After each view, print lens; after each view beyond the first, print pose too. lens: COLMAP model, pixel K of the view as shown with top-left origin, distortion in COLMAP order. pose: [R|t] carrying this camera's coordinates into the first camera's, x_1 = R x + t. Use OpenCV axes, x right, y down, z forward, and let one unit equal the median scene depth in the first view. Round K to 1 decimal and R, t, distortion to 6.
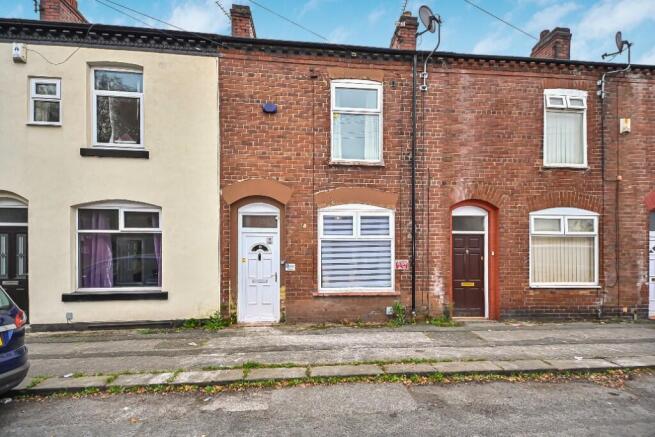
lens RADIAL K [[288.5, 0, 329.7], [0, 288.5, 218.0], [0, 0, 1]] dist [0.015033, -0.008248]
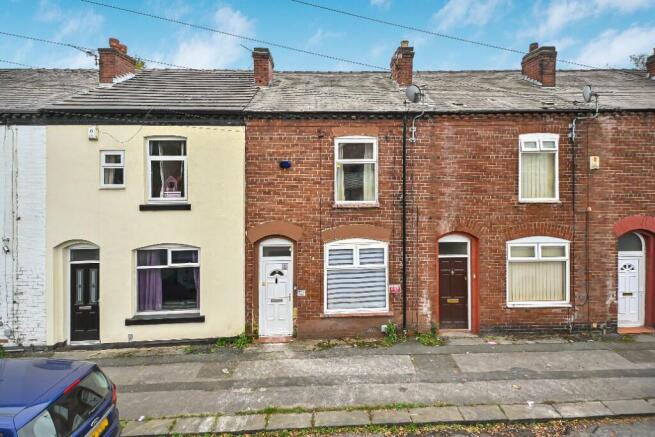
lens RADIAL K [[268.0, 0, 327.4], [0, 268.0, 177.1], [0, 0, 1]] dist [0.011265, -0.004970]
pose [[0.998751, -0.001318, -0.049956, 0.029724], [0.001187, 0.999996, -0.002658, -0.312427], [0.049960, 0.002595, 0.998748, -0.128899]]
